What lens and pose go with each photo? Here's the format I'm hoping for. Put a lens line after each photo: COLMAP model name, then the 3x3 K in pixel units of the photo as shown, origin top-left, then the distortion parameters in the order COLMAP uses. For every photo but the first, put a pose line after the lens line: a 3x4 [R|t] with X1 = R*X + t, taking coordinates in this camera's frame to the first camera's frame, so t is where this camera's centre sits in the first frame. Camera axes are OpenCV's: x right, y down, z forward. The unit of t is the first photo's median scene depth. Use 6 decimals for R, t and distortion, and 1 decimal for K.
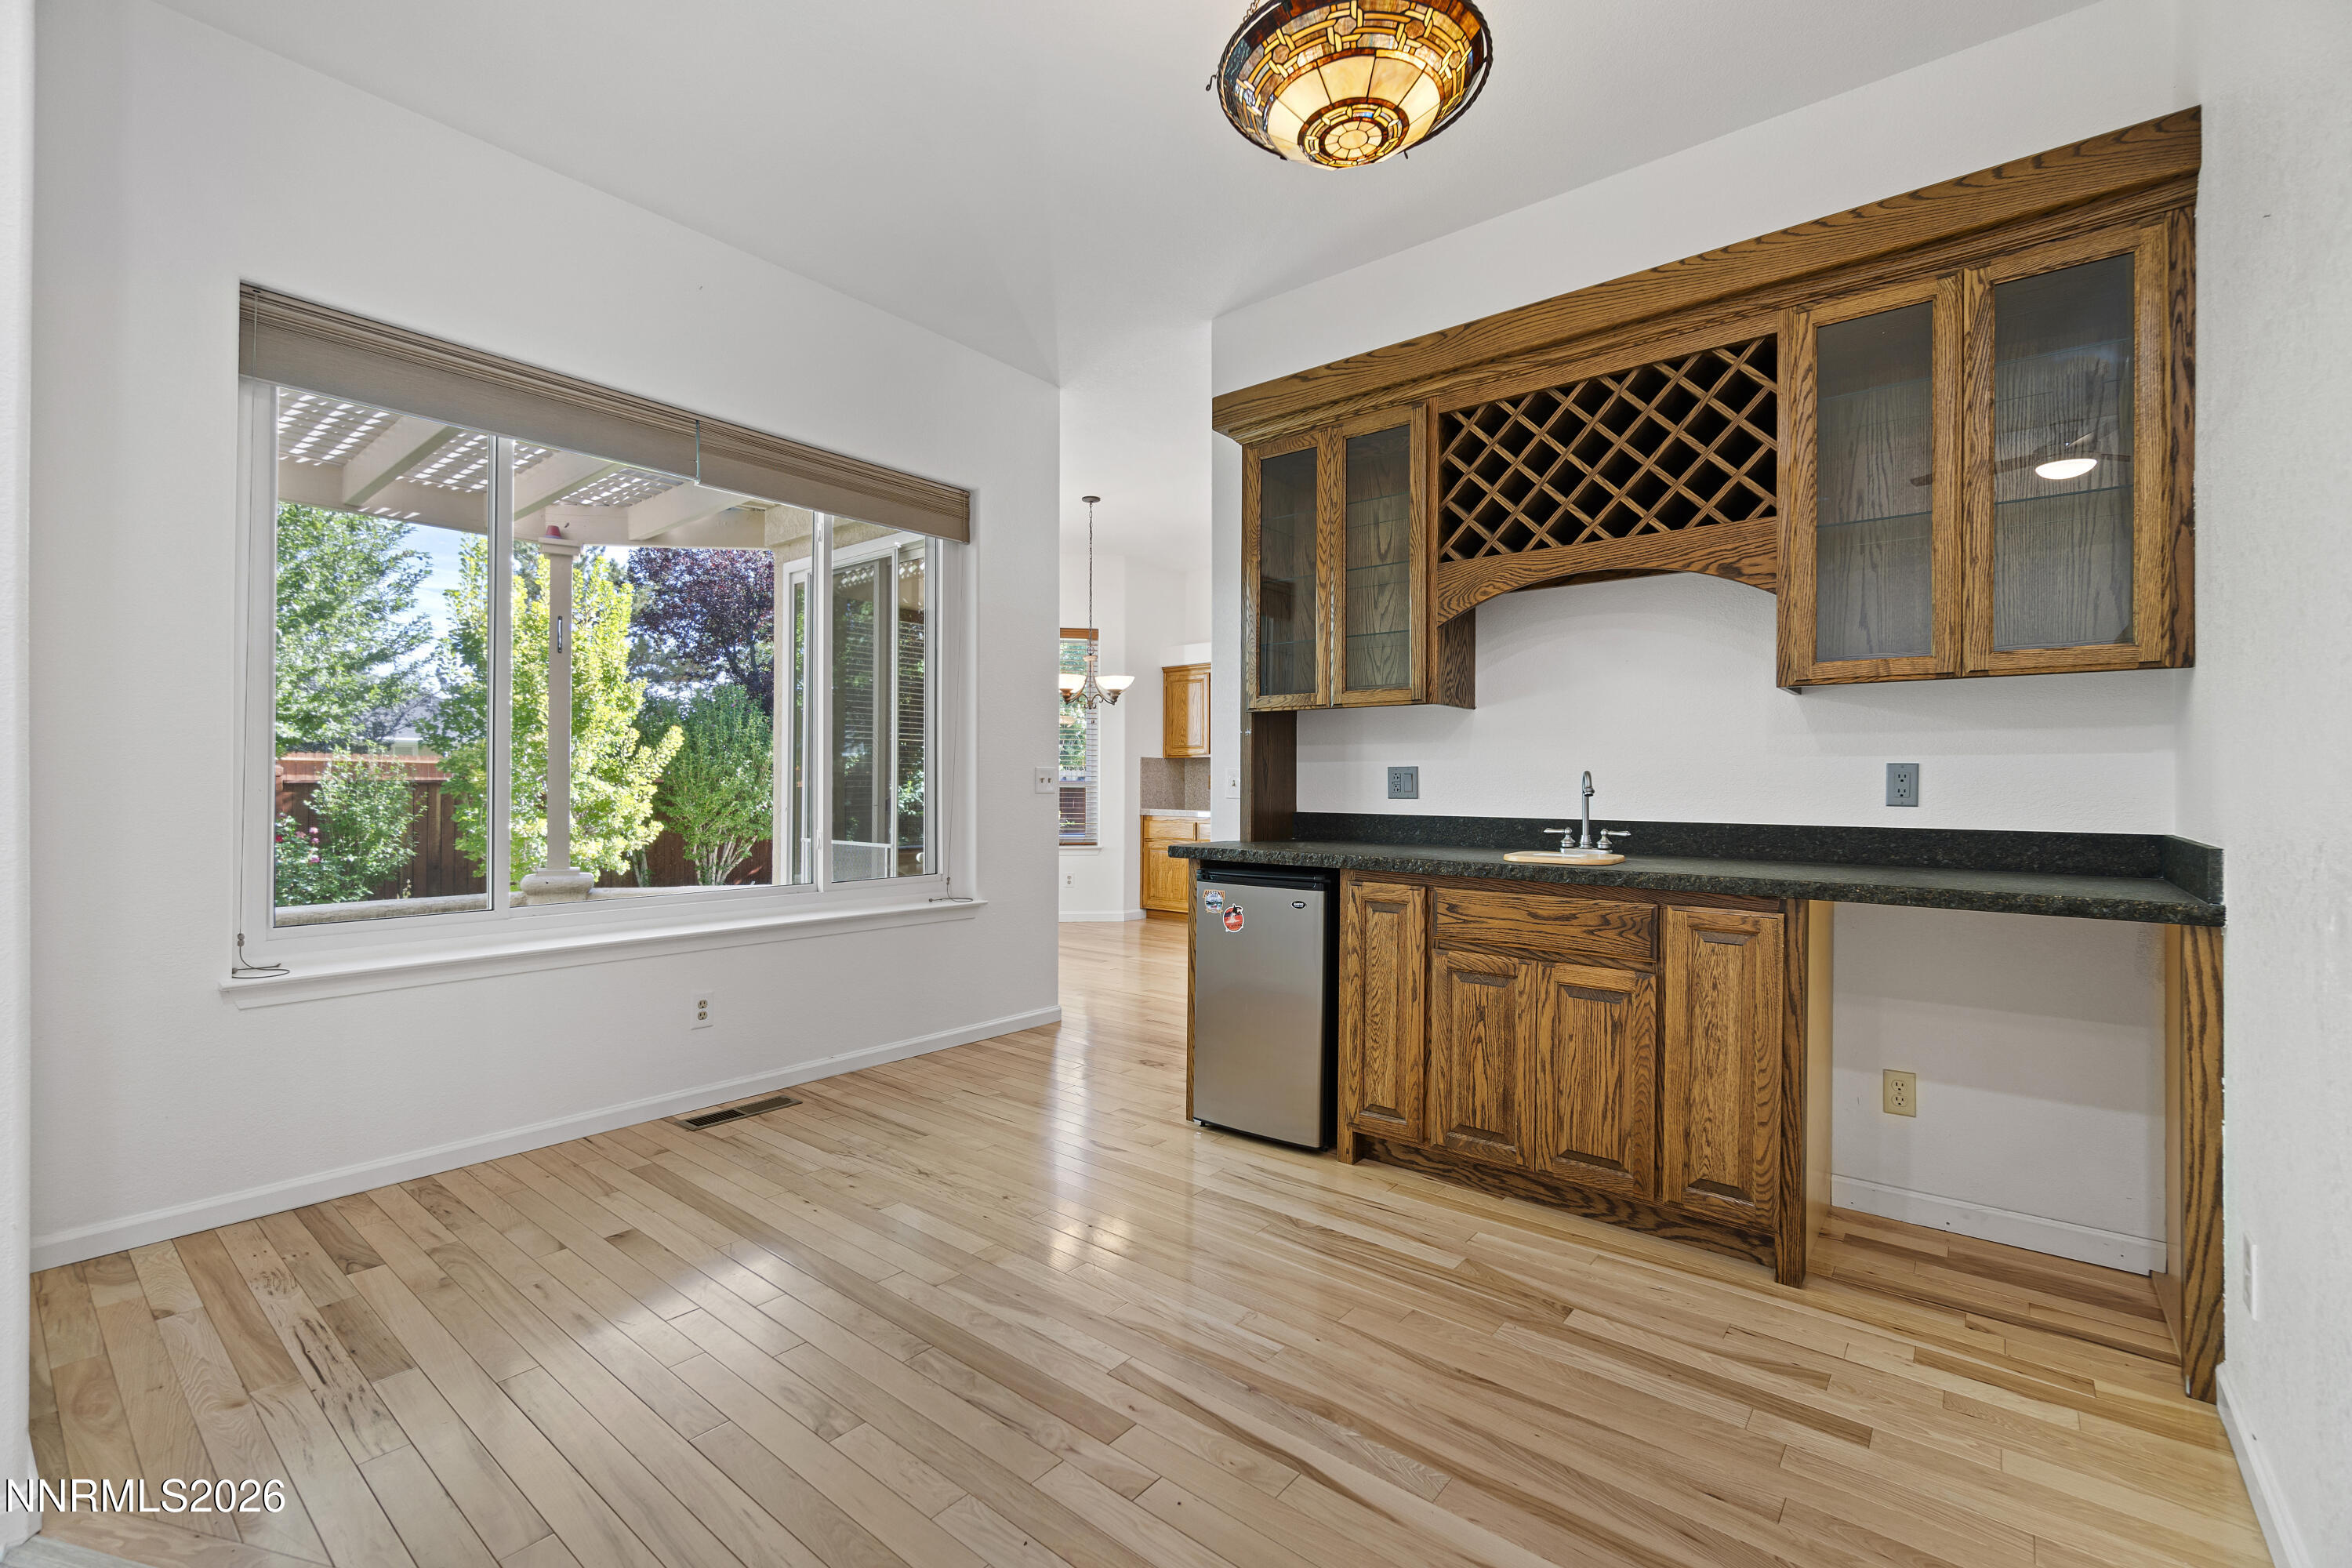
lens RADIAL K [[1015.1, 0, 1166.5], [0, 1015.1, 777.0], [0, 0, 1]] dist [-0.002925, 0.000467]
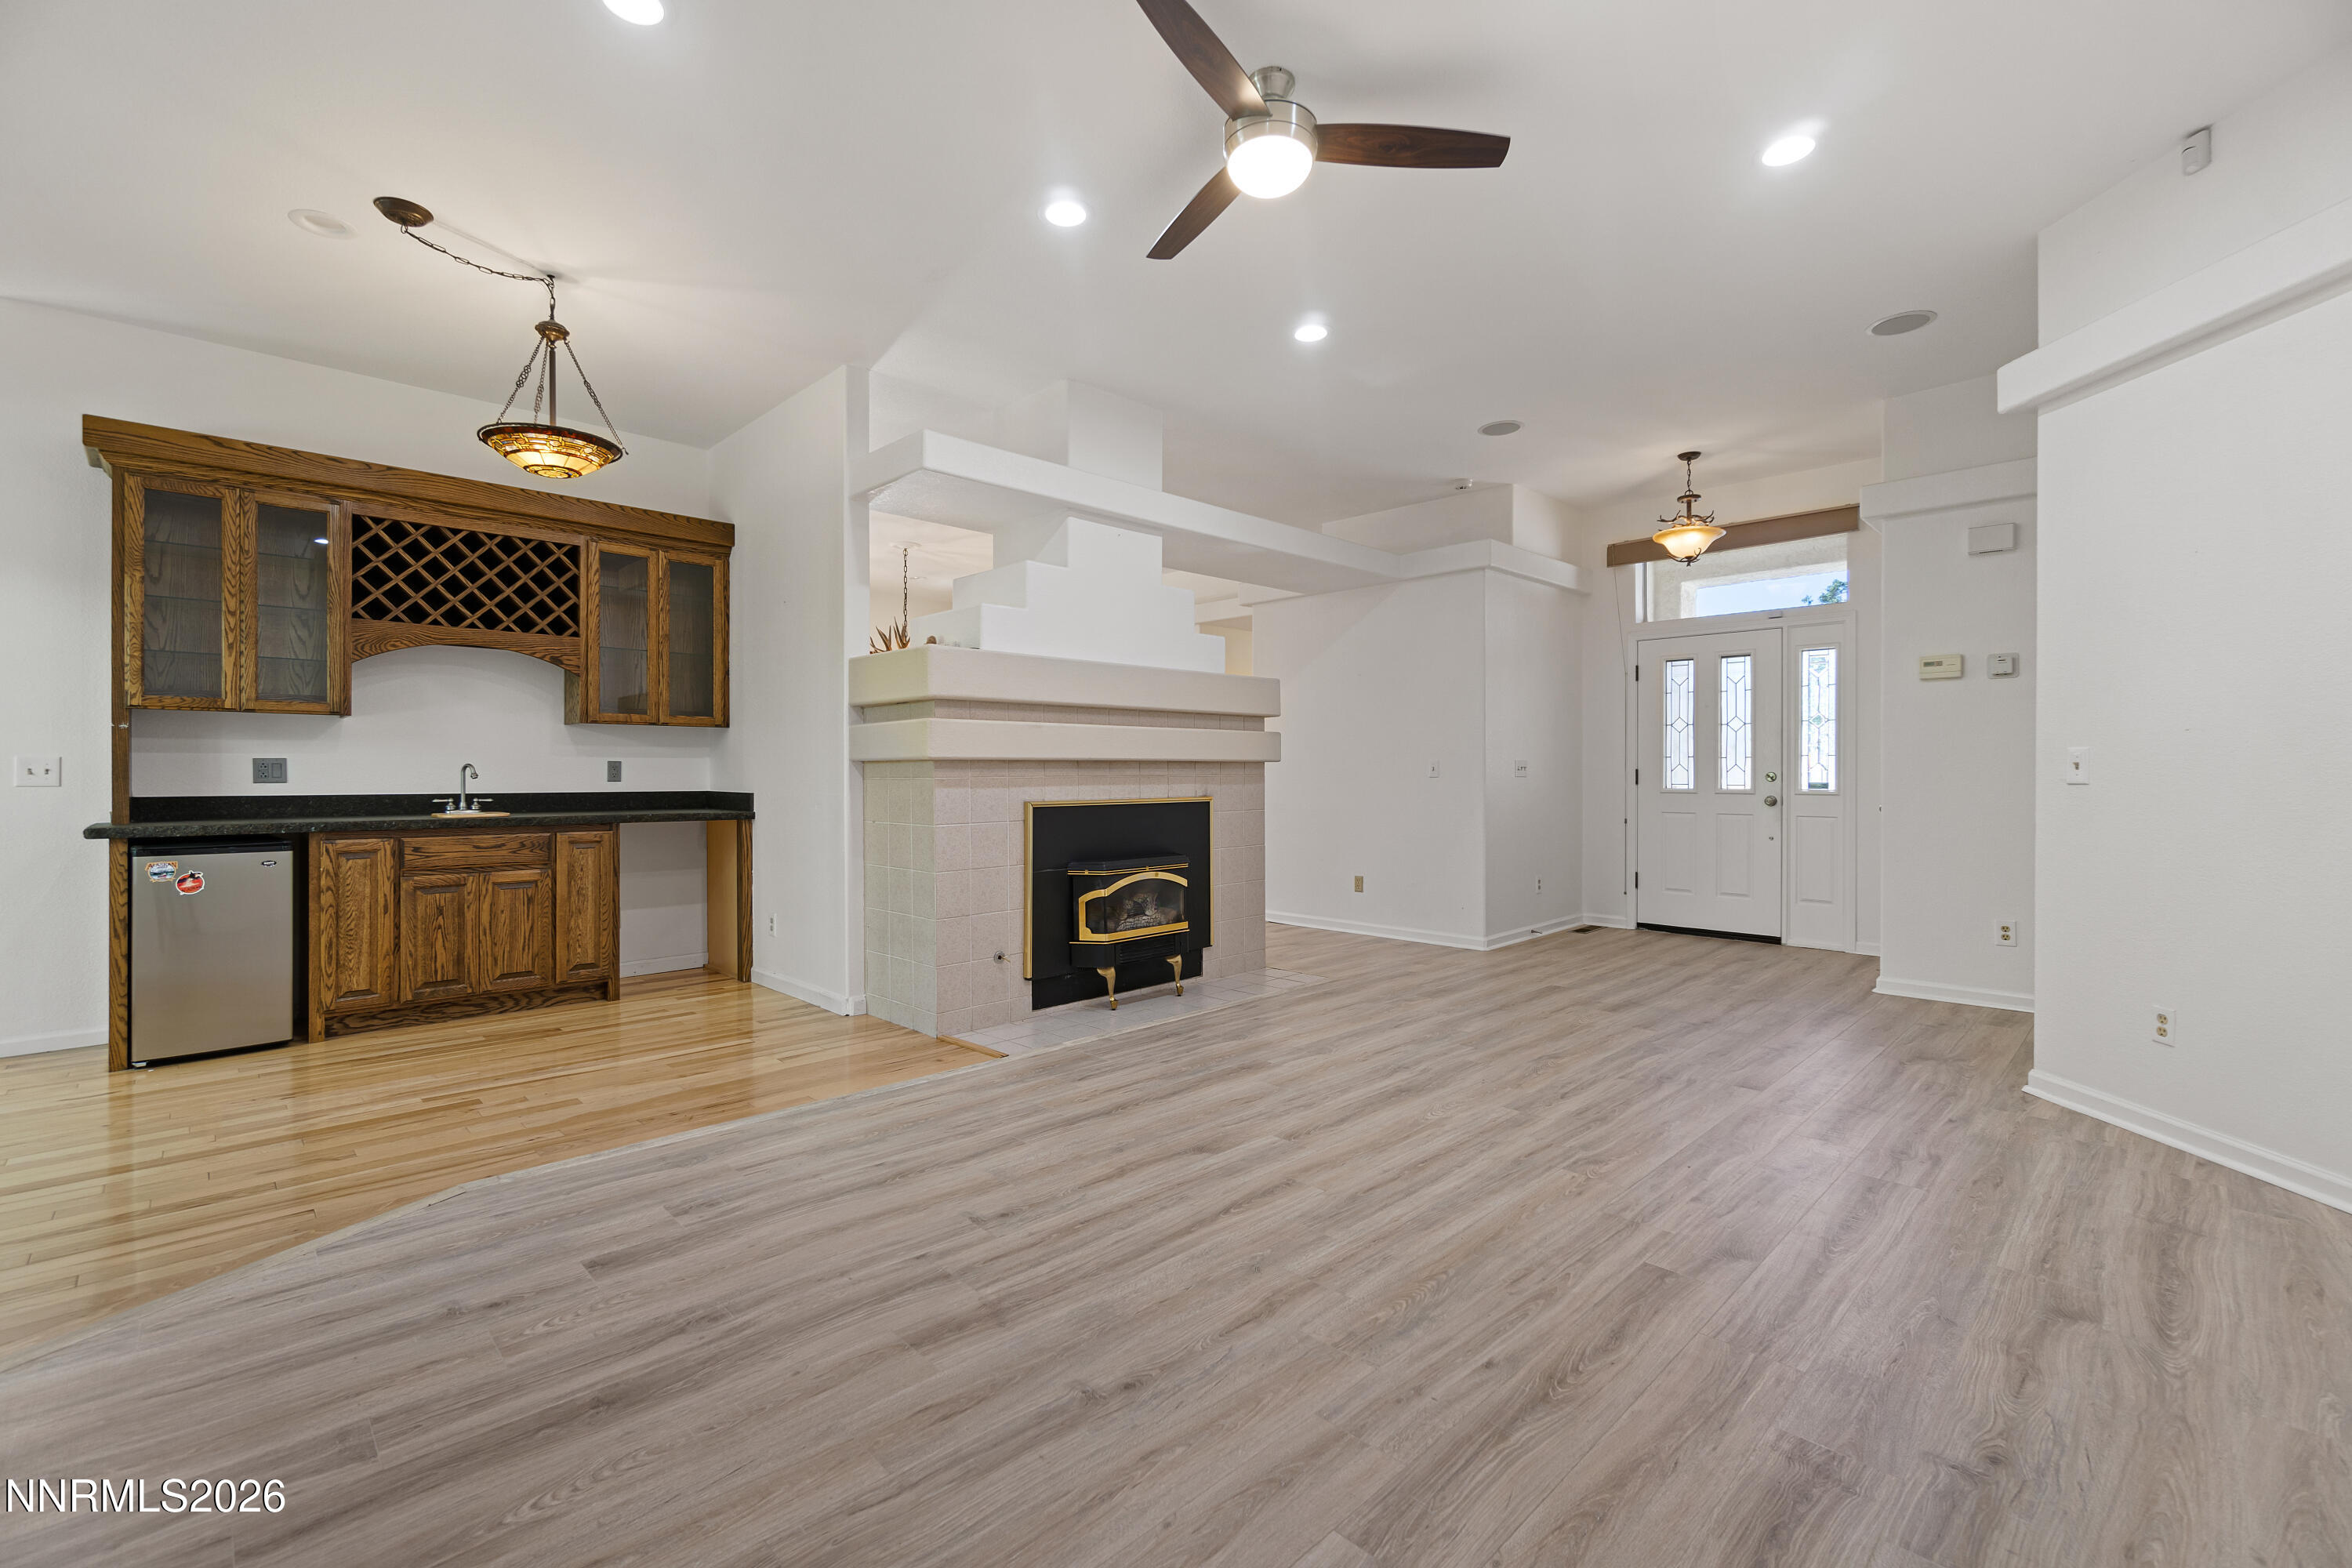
lens RADIAL K [[1015.1, 0, 1166.5], [0, 1015.1, 777.0], [0, 0, 1]] dist [-0.002925, 0.000467]
pose [[0.102230, -0.007187, 0.994735, -1.173249], [-0.003671, 0.999964, 0.007602, -0.001075], [-0.994754, -0.004429, 0.102200, -0.330483]]
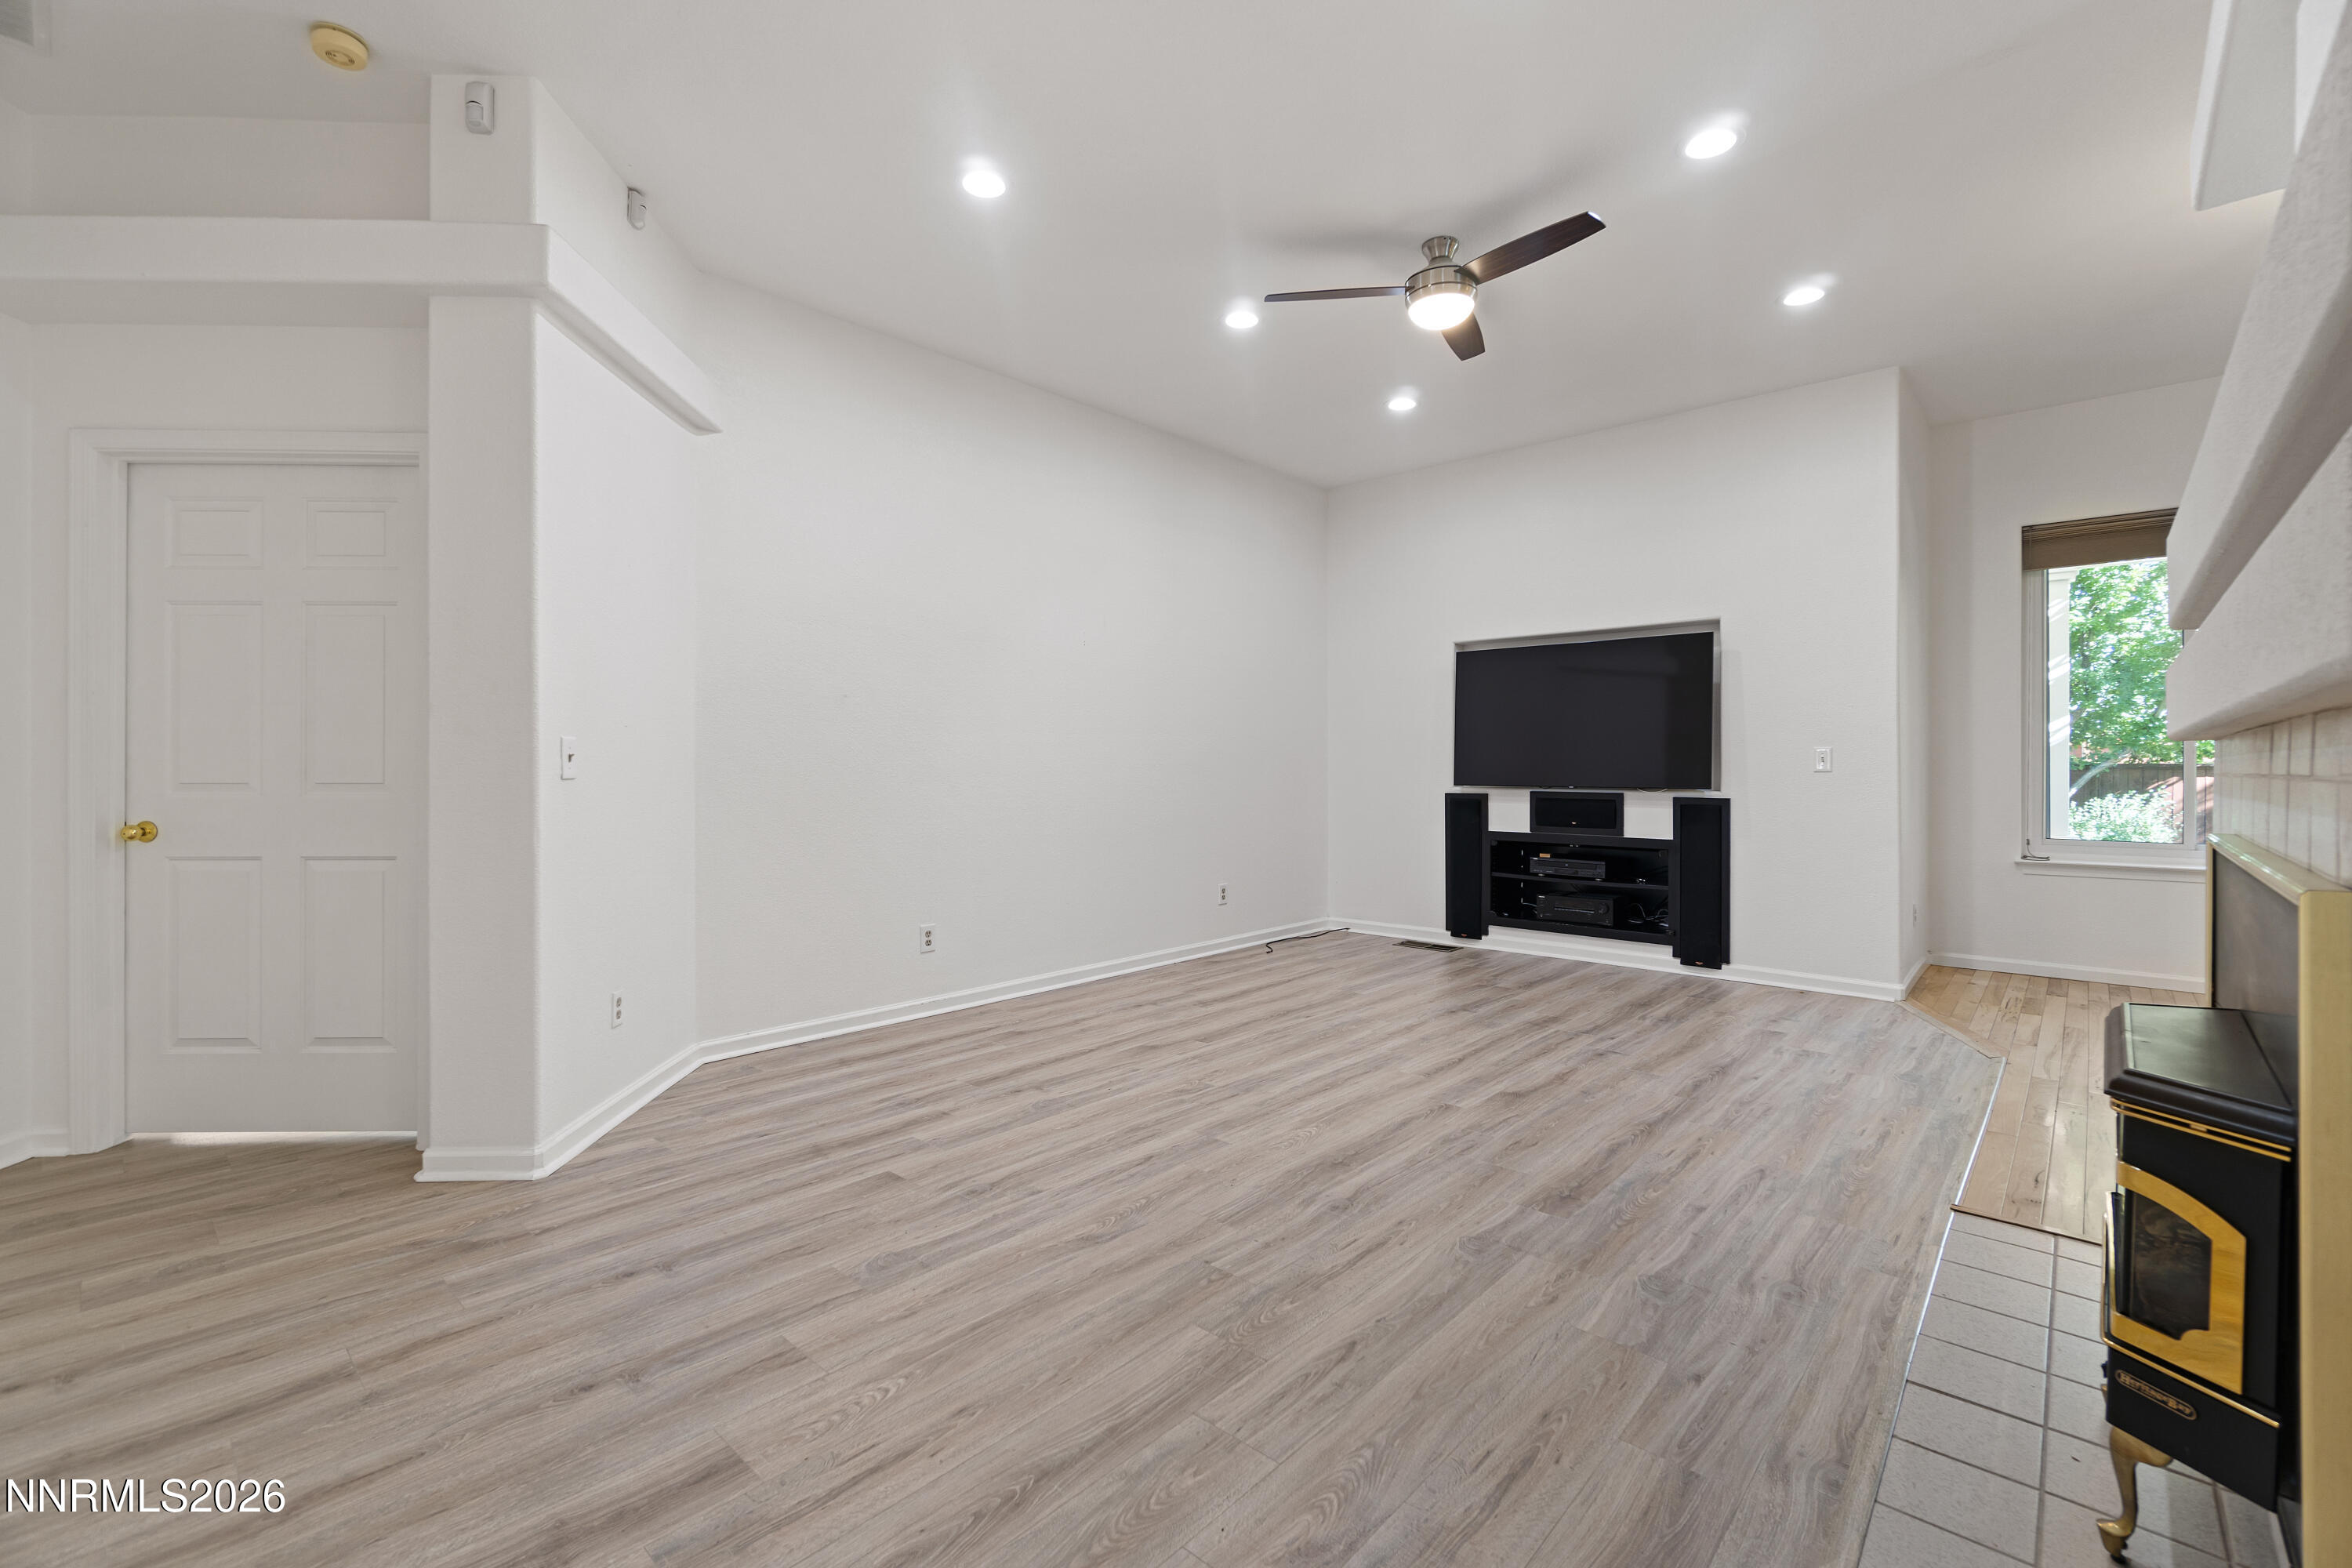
lens RADIAL K [[1015.1, 0, 1166.5], [0, 1015.1, 777.0], [0, 0, 1]] dist [-0.002925, 0.000467]
pose [[-0.052800, 0.010531, -0.998550, 1.174789], [0.003756, 0.999939, 0.010347, 0.002958], [0.998598, -0.003204, -0.052836, -0.620506]]
